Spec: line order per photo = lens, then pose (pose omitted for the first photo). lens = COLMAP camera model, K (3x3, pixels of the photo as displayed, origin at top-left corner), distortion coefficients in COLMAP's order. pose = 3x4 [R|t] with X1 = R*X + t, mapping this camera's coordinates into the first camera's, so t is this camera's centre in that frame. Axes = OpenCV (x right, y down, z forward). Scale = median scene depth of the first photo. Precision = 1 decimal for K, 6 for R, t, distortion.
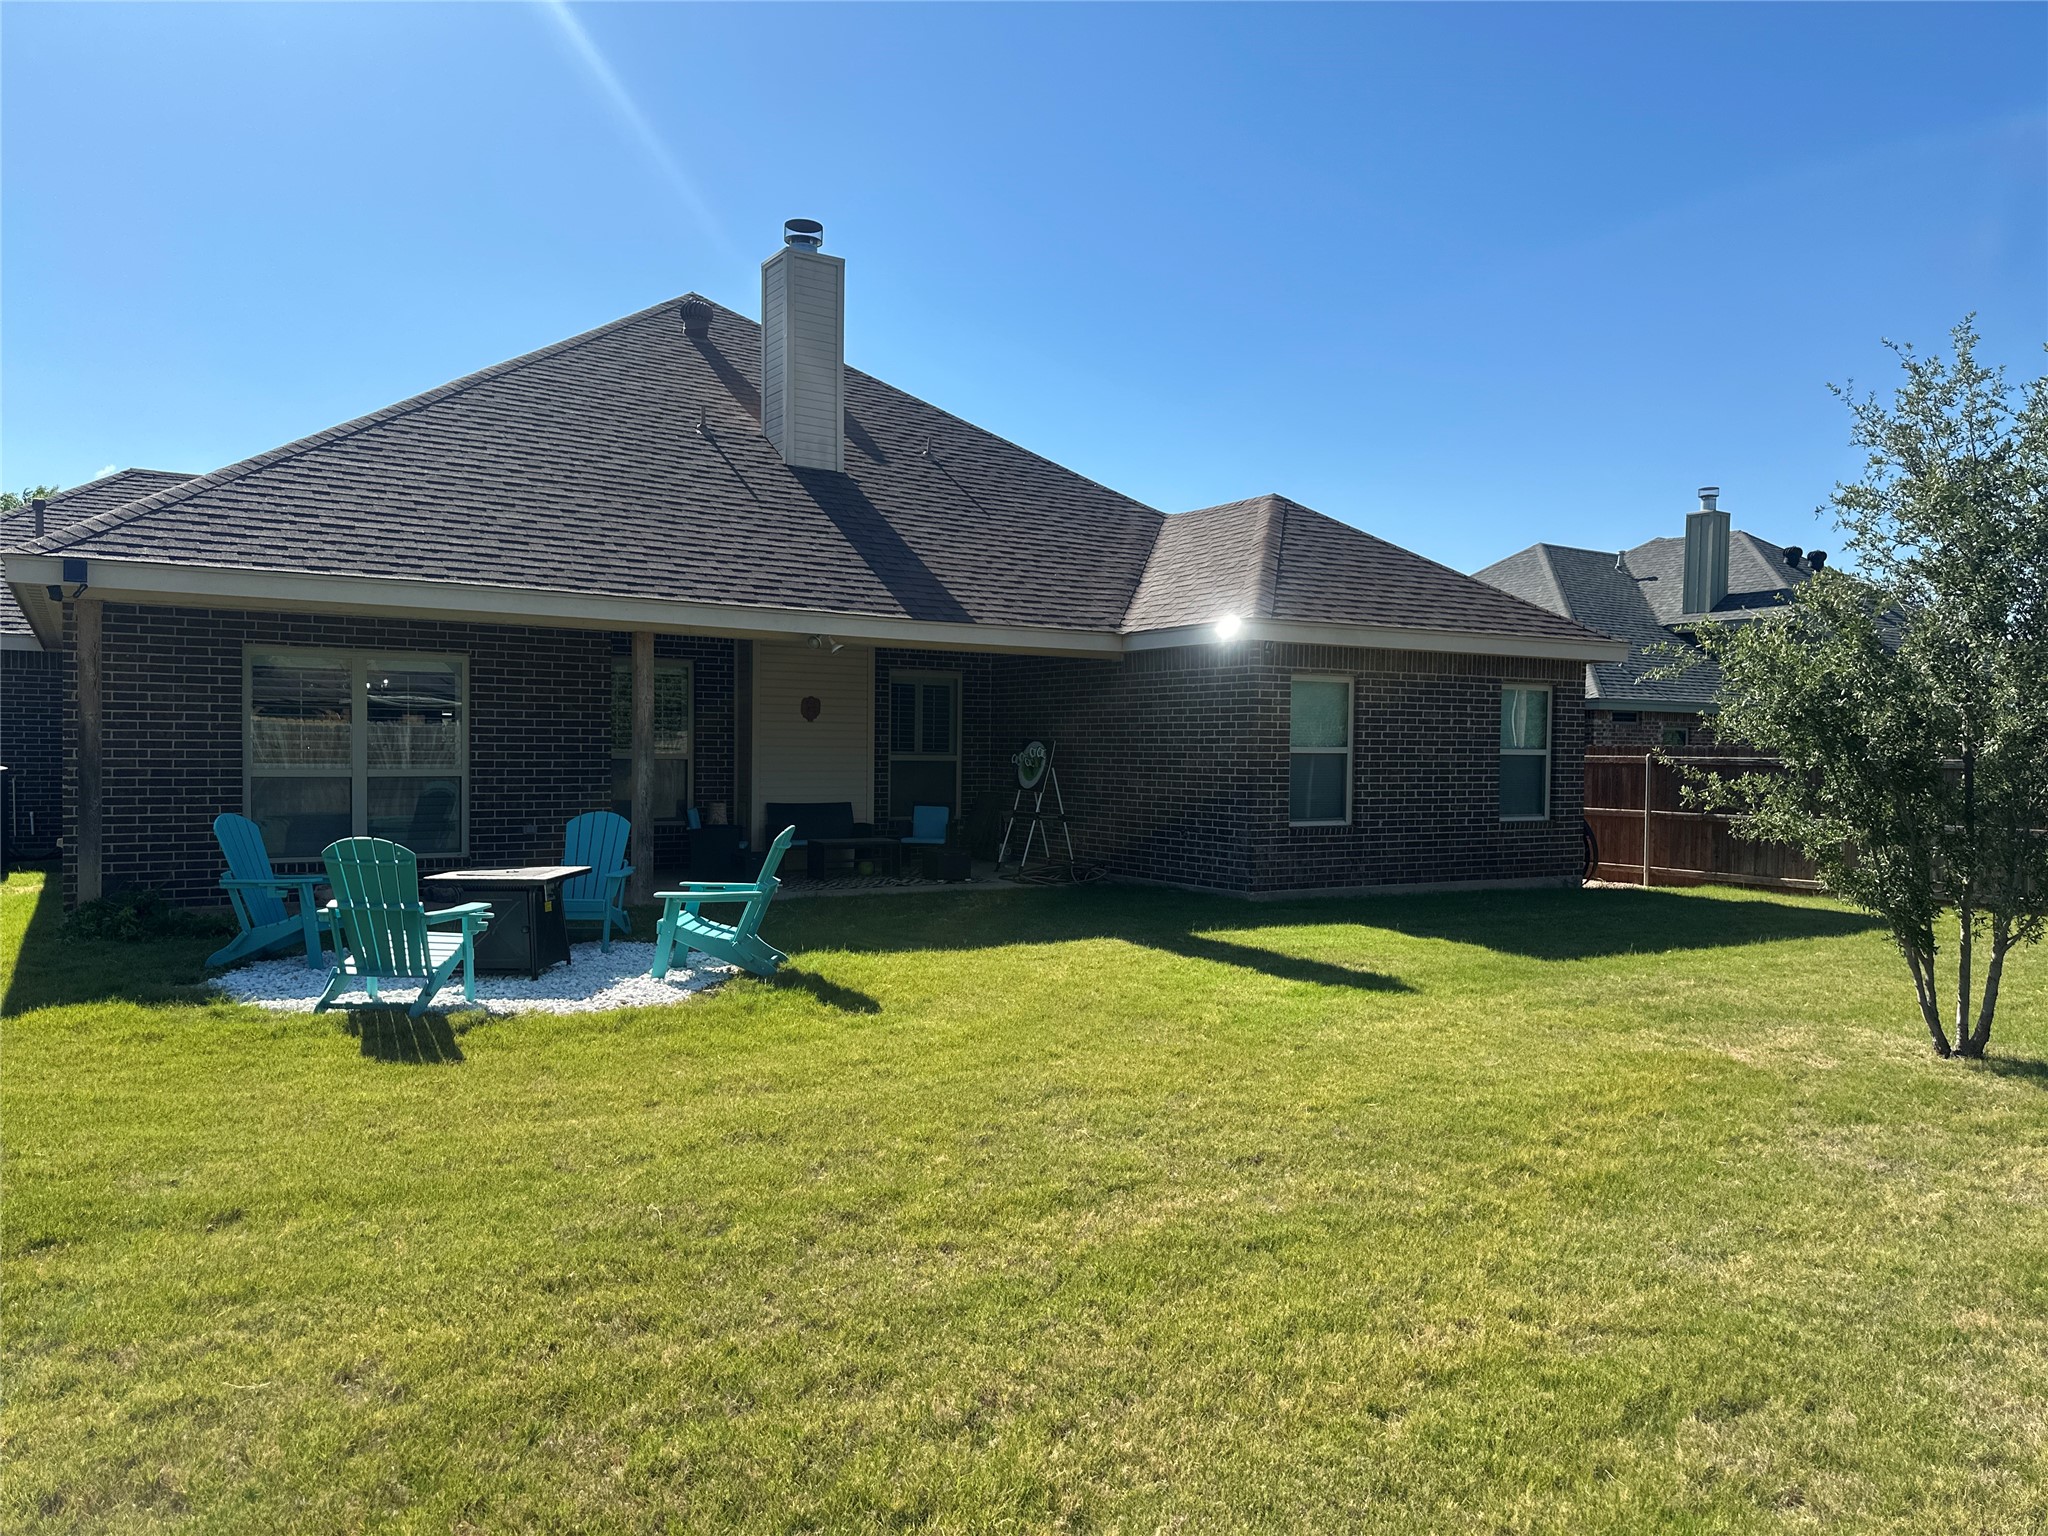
lens RADIAL K [[1422.2, 0, 1021.1], [0, 1422.2, 792.2], [0, 0, 1]] dist [0.079840, -0.118260]
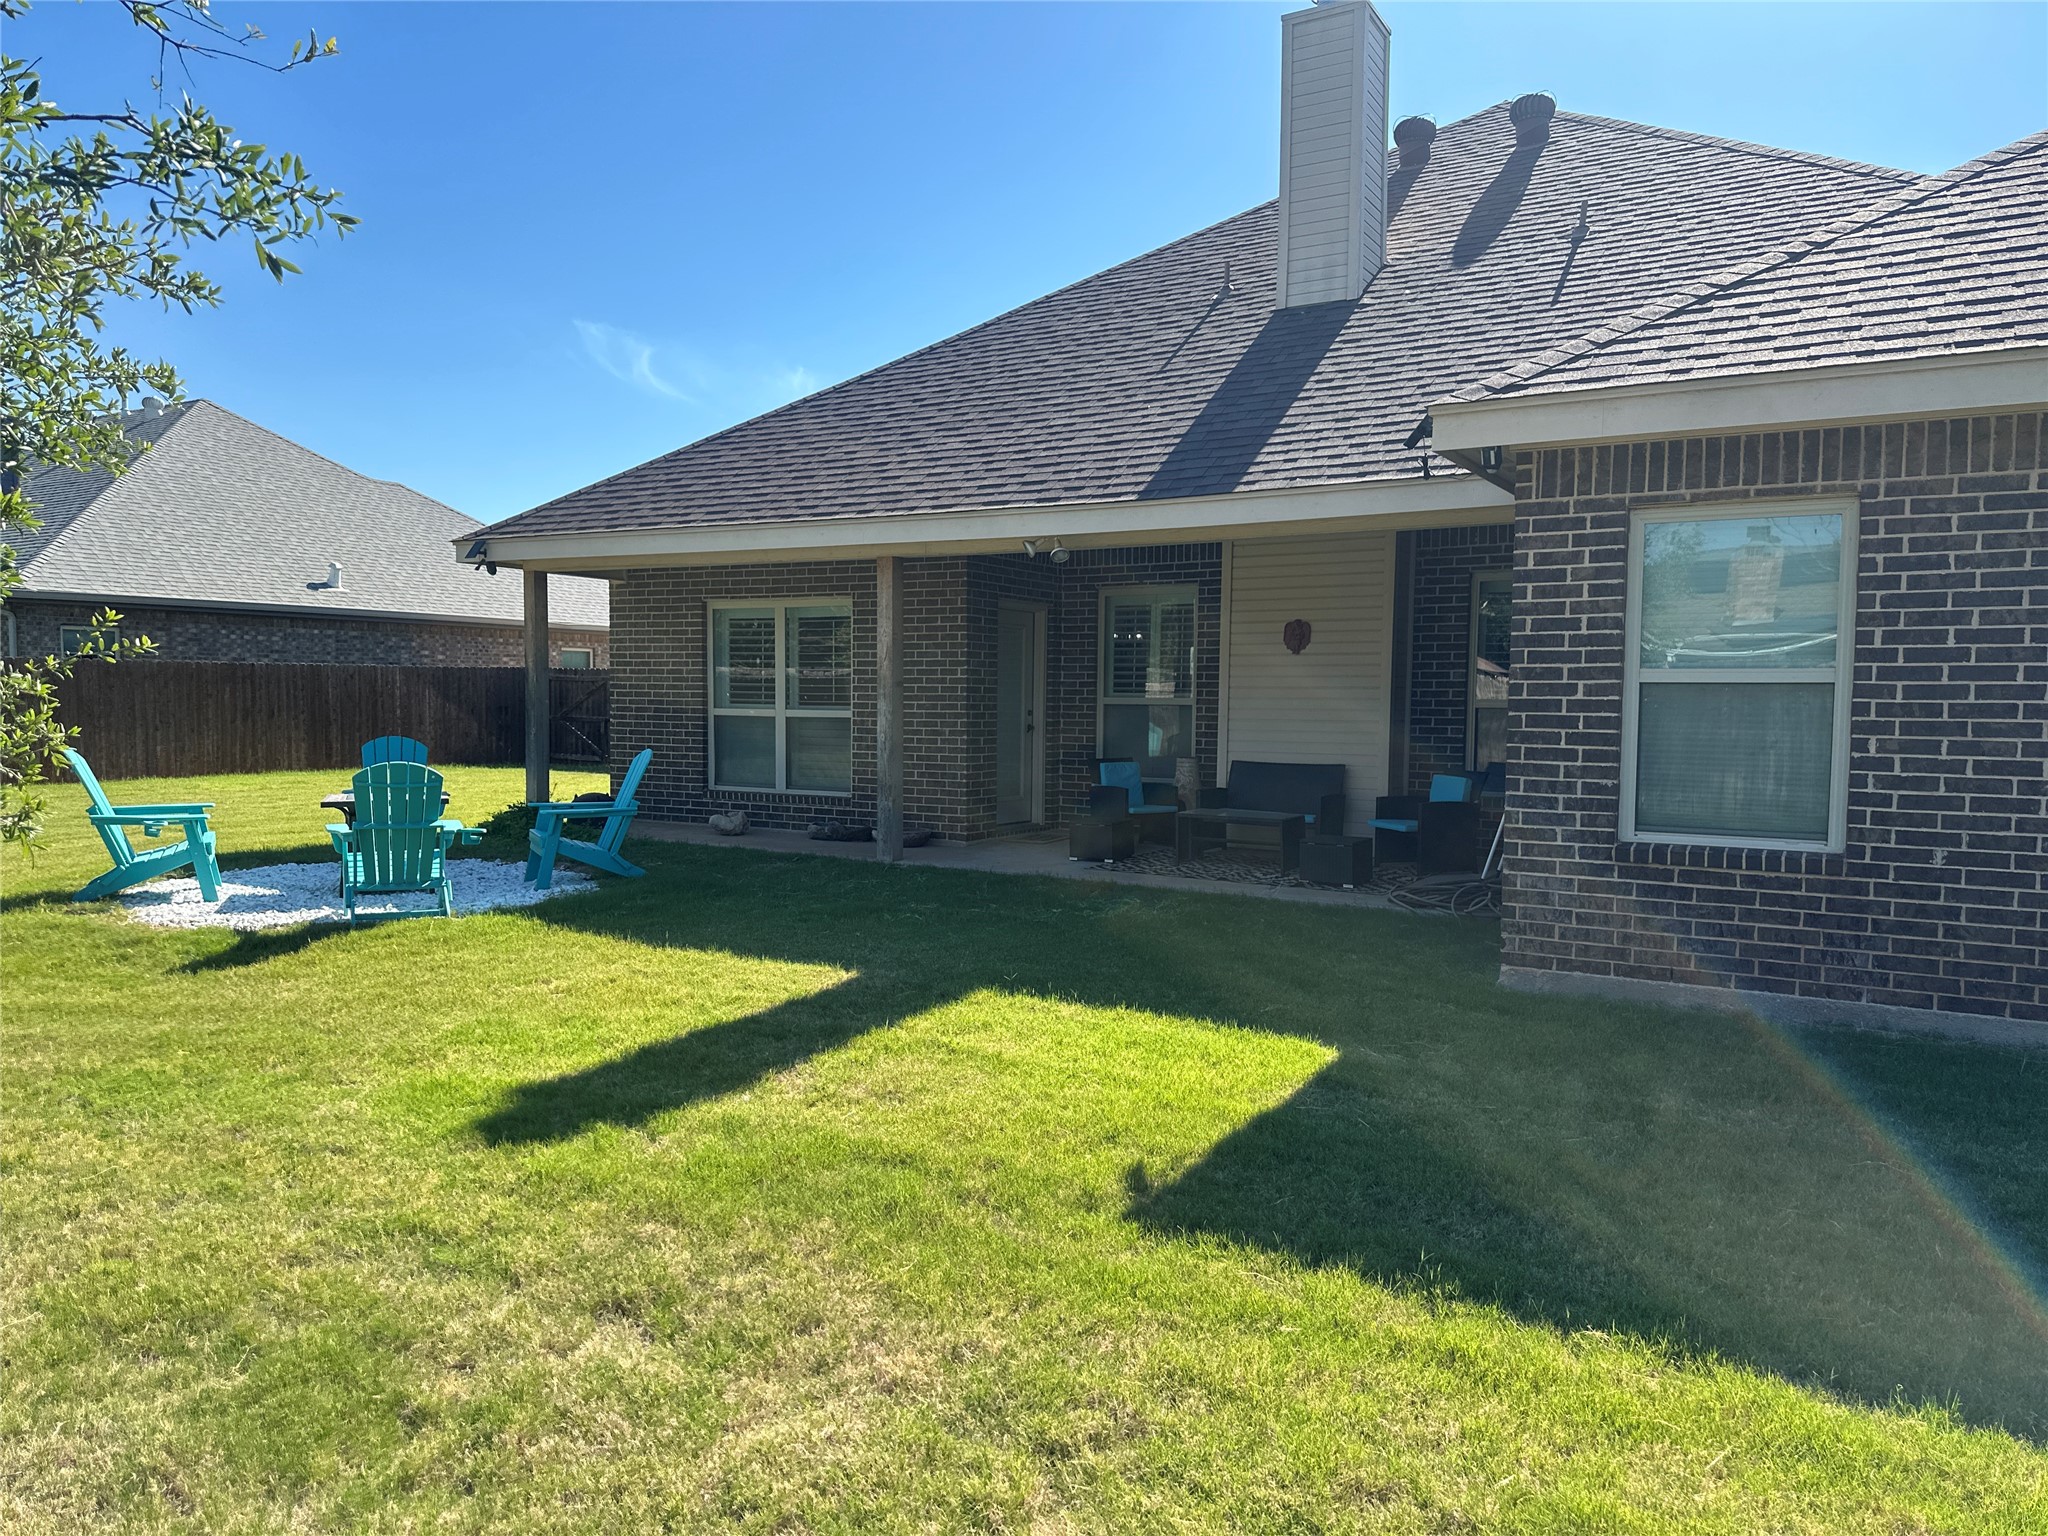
lens RADIAL K [[1422.2, 0, 1021.1], [0, 1422.2, 792.2], [0, 0, 1]] dist [0.079840, -0.118260]
pose [[0.448927, 0.053221, -0.891982, 0.500386], [-0.034365, 0.998515, 0.042282, -0.004720], [0.892907, 0.011671, 0.450089, 0.594817]]
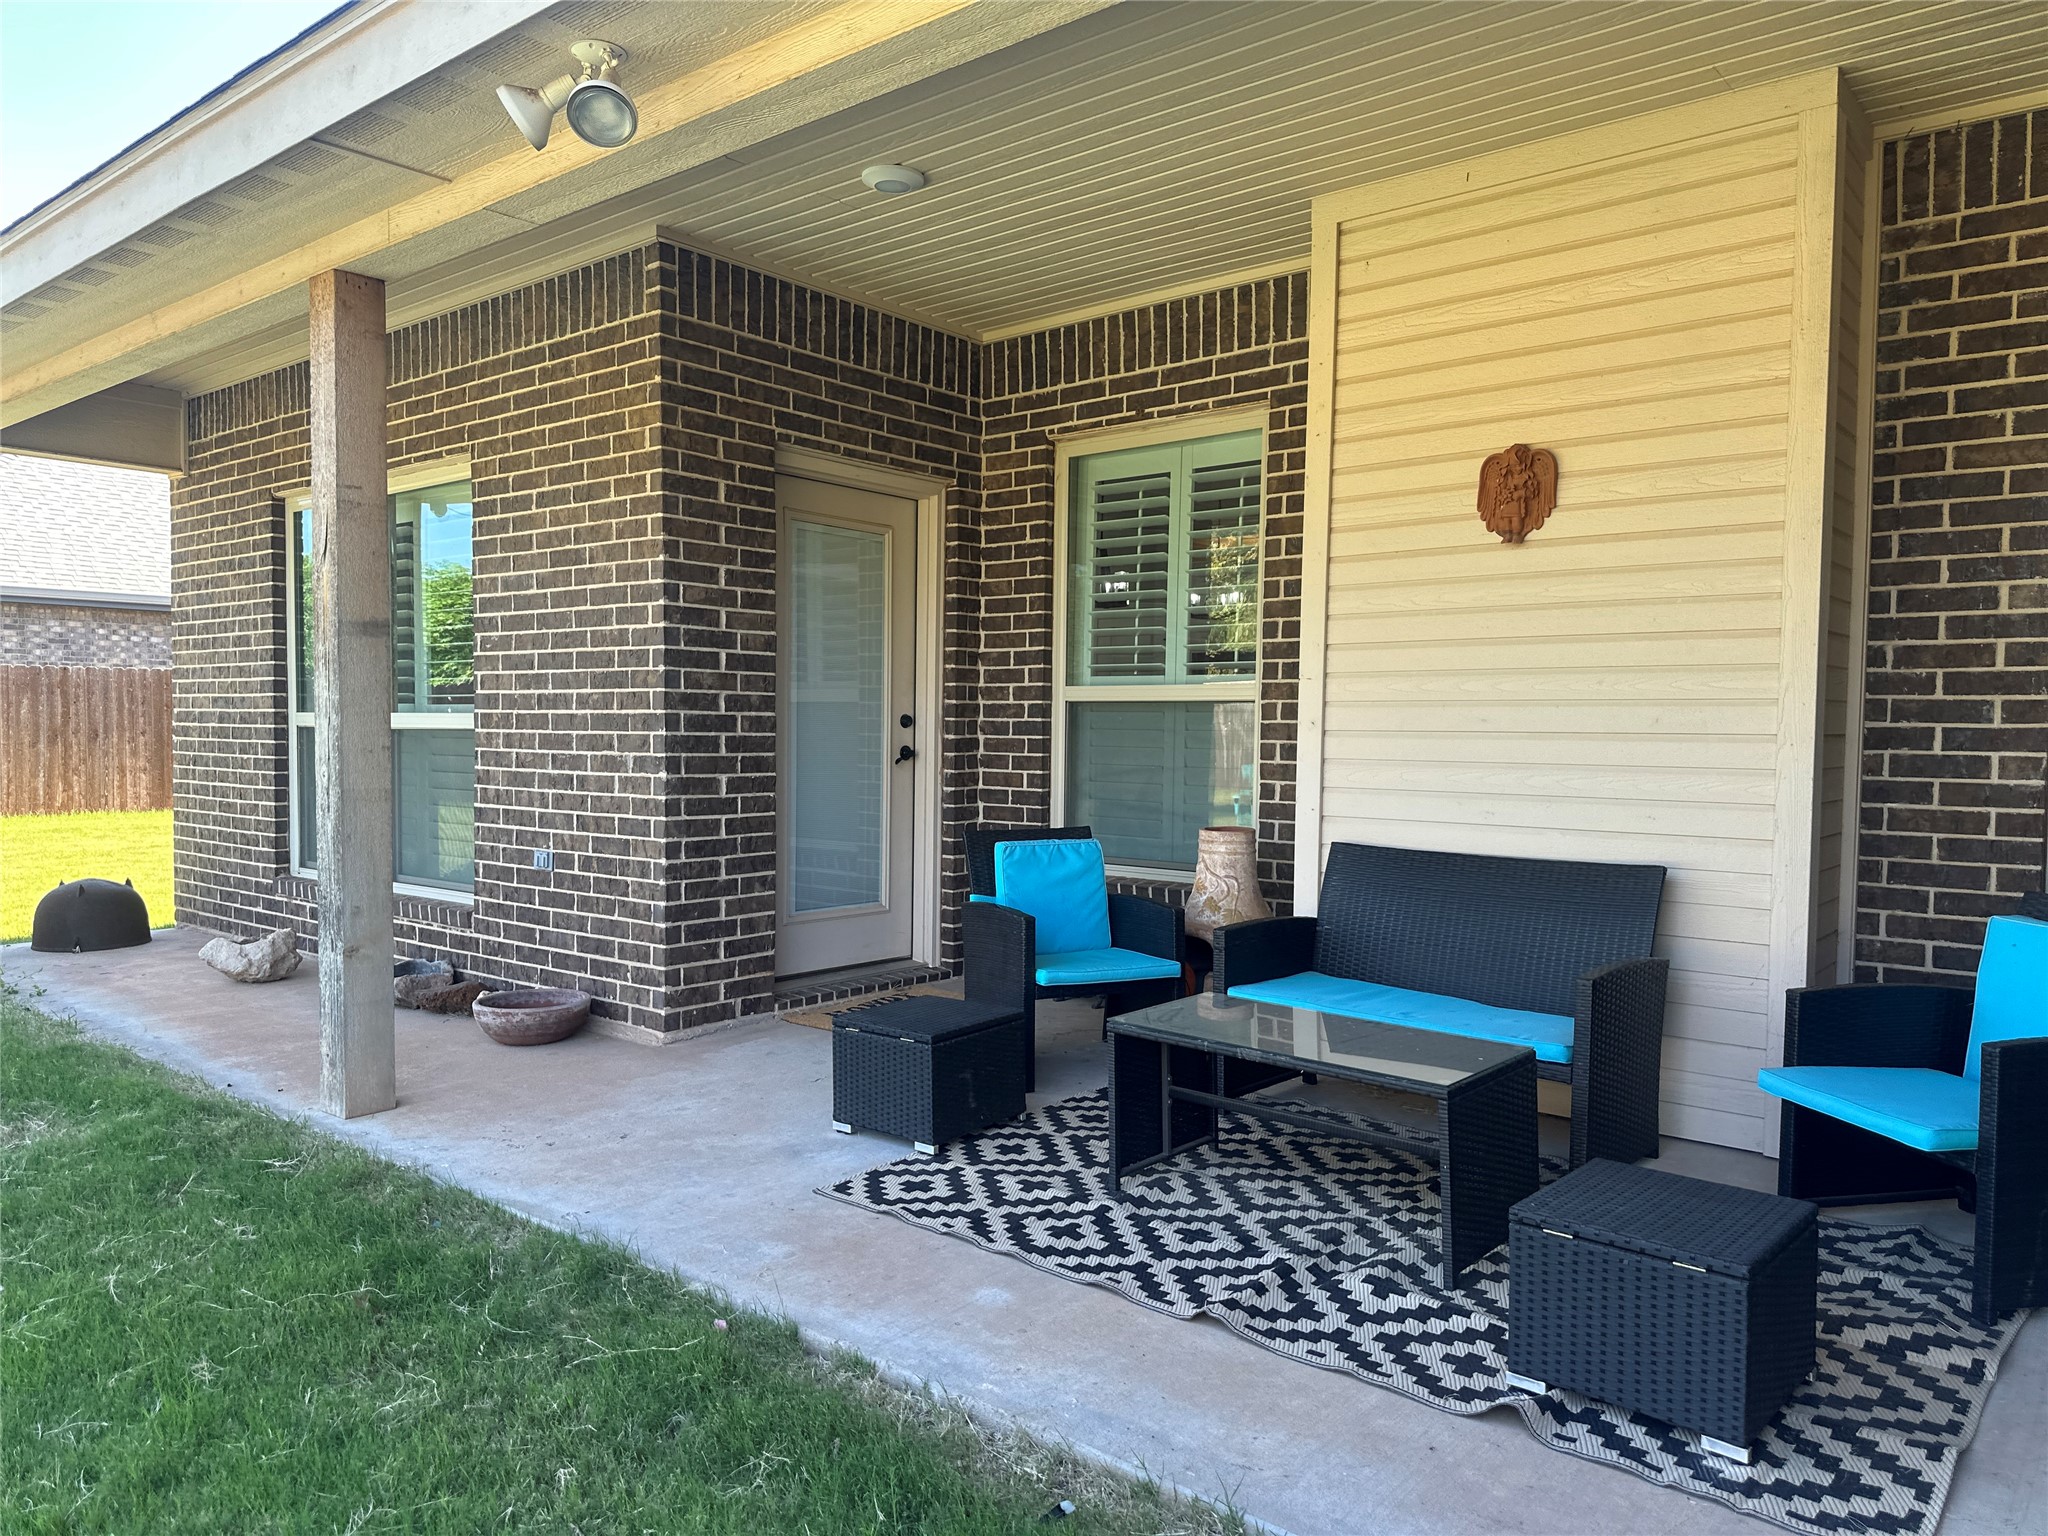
lens RADIAL K [[1422.2, 0, 1021.1], [0, 1422.2, 792.2], [0, 0, 1]] dist [0.079840, -0.118260]
pose [[0.301871, 0.036074, -0.952666, 0.082744], [-0.039364, 0.998903, 0.025352, -0.008376], [0.952536, 0.029848, 0.302960, 0.923788]]
